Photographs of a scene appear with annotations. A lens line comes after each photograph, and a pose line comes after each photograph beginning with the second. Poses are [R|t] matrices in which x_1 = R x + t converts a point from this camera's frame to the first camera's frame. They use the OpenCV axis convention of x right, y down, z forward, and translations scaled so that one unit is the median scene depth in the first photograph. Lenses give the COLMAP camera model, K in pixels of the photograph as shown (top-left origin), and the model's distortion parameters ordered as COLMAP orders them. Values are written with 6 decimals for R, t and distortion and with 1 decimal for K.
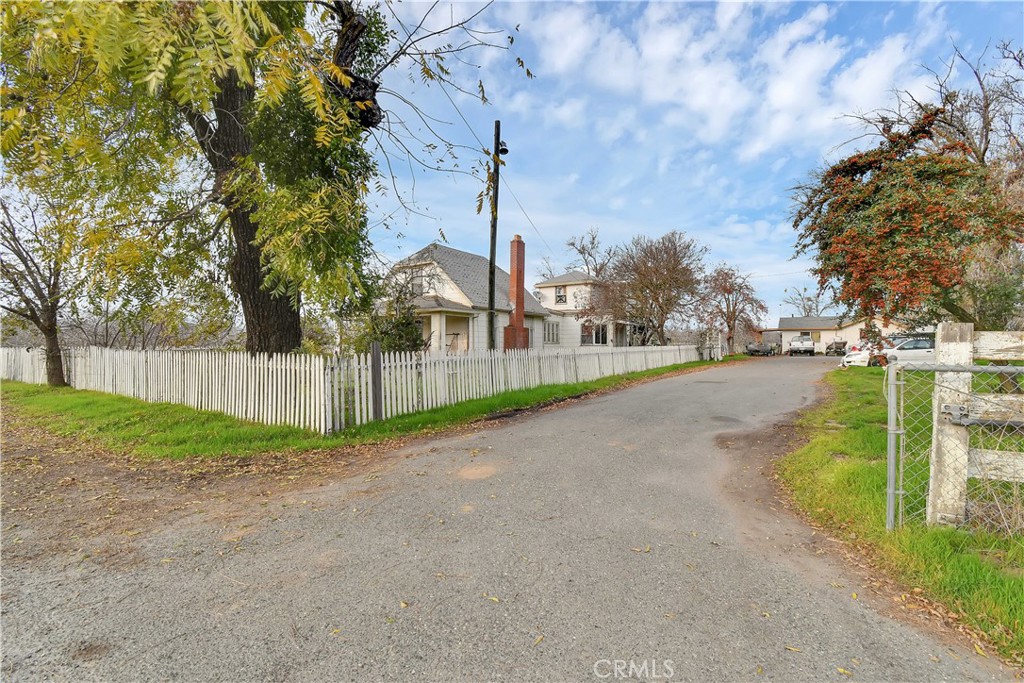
lens RADIAL K [[478.3, 0, 512.0], [0, 478.3, 341.5], [0, 0, 1]] dist [0.001646, -0.016997]
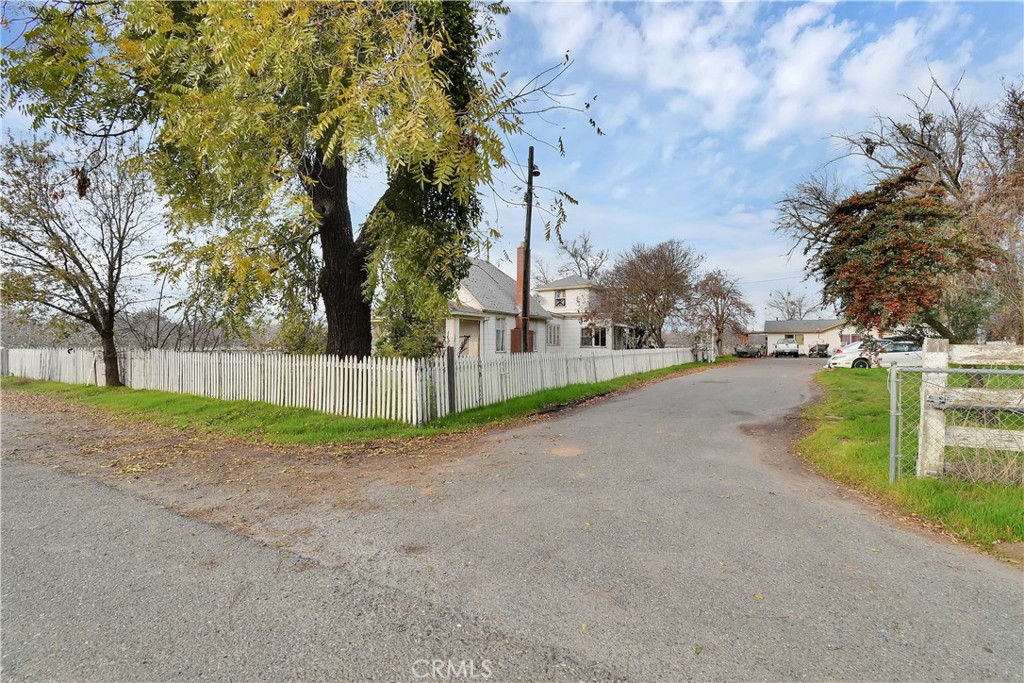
lens RADIAL K [[478.3, 0, 512.0], [0, 478.3, 341.5], [0, 0, 1]] dist [0.001646, -0.016997]
pose [[0.999507, 0.002983, 0.031242, -0.162223], [-0.002937, 0.999995, -0.001516, -0.010059], [-0.031247, 0.001424, 0.999511, -0.163499]]
